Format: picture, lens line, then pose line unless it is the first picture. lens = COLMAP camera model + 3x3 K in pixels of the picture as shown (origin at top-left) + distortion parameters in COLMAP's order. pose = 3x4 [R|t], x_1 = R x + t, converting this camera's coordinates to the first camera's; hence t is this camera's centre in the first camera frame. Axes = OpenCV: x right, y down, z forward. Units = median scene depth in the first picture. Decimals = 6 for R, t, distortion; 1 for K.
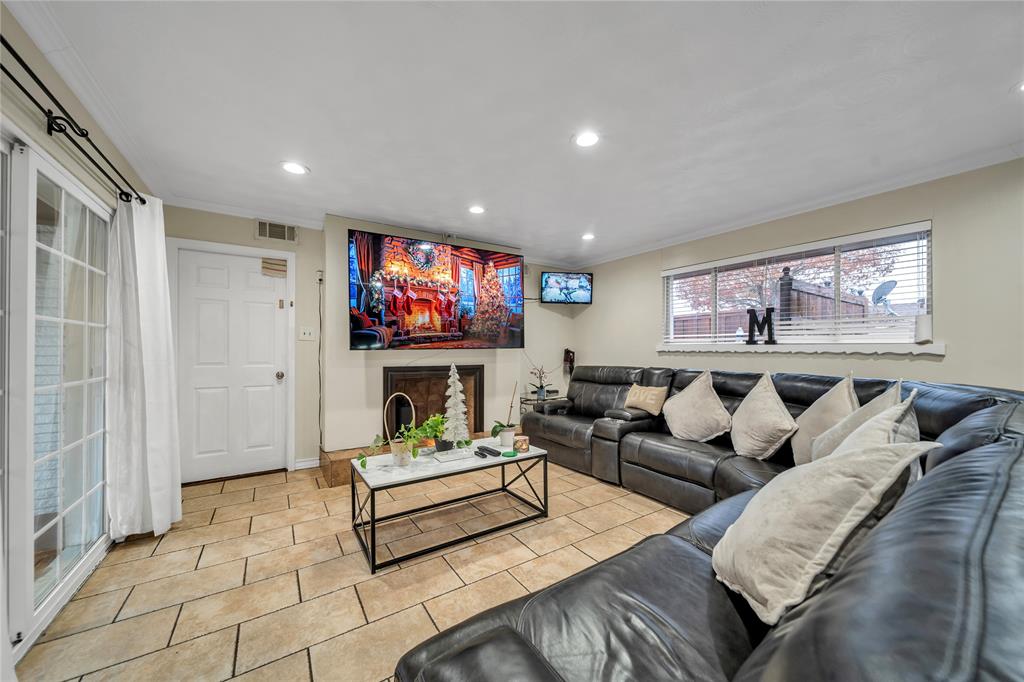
lens RADIAL K [[363.1, 0, 507.0], [0, 363.1, 346.9], [0, 0, 1]] dist [-0.003887, -0.000131]
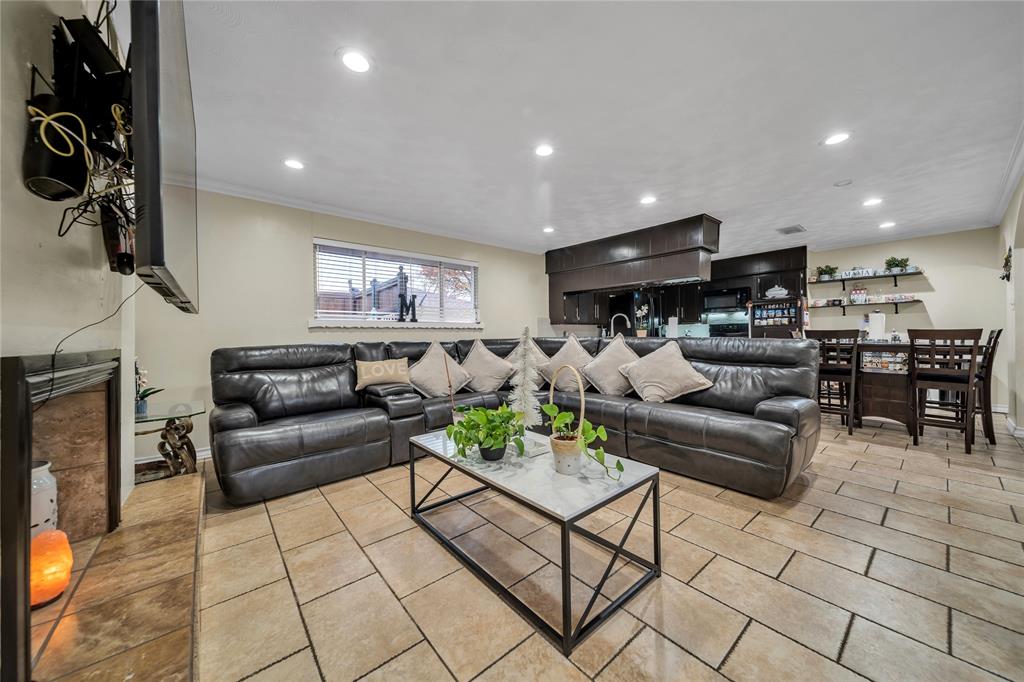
lens RADIAL K [[363.1, 0, 502.0], [0, 363.1, 334.0], [0, 0, 1]] dist [-0.003887, -0.000131]
pose [[-0.108292, 0.005692, 0.994103, -0.660077], [0.004654, 0.999976, -0.005218, 0.046865], [-0.994108, 0.004062, -0.108316, 0.827744]]
